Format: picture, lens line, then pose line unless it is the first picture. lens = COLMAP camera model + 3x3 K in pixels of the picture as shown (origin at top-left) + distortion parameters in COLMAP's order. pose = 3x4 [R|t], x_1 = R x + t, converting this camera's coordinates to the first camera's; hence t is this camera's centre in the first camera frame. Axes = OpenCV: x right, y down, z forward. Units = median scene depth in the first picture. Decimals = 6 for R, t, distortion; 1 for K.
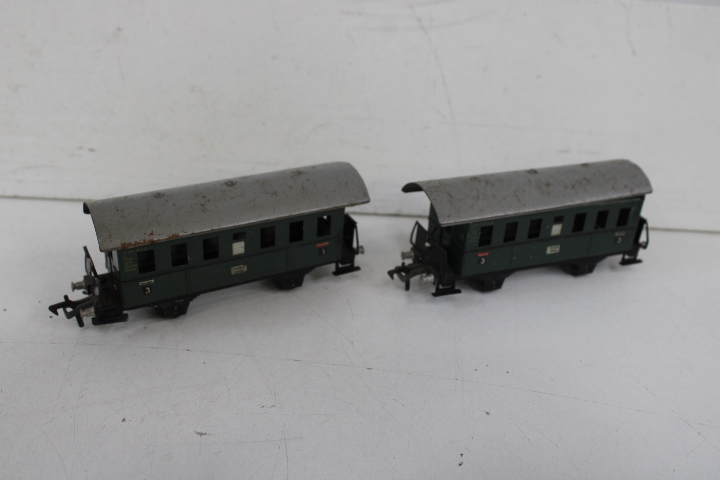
lens RADIAL K [[677.7, 0, 360.0], [0, 677.7, 240.0], [0, 0, 1]] dist [-0.146173, 0.133222]
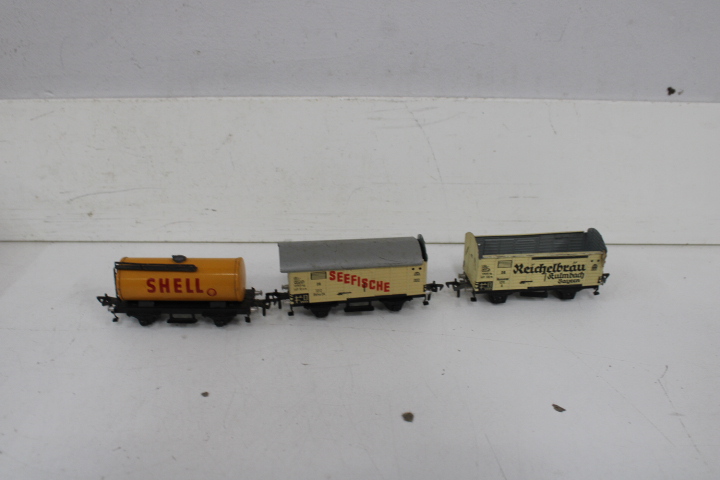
lens RADIAL K [[651.5, 0, 360.0], [0, 651.5, 240.0], [0, 0, 1]] dist [-0.157588, 0.137038]
pose [[0.998103, -0.044178, -0.042883, 0.007147], [0.042484, 0.998310, -0.039655, 0.011576], [0.044563, 0.037758, 0.998293, -0.535956]]
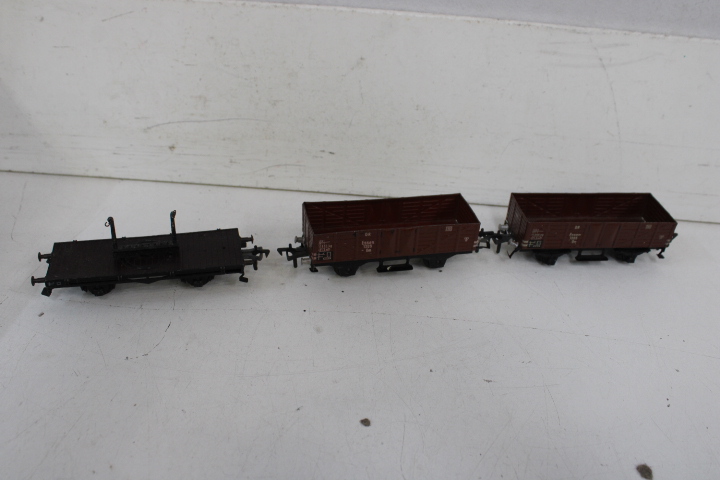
lens RADIAL K [[644.6, 0, 360.0], [0, 644.6, 240.0], [0, 0, 1]] dist [-0.154274, 0.129363]
pose [[0.998075, 0.030559, -0.053967, -0.286490], [-0.026363, 0.996696, 0.076826, -0.068238], [0.056137, -0.075255, 0.995583, -0.222125]]
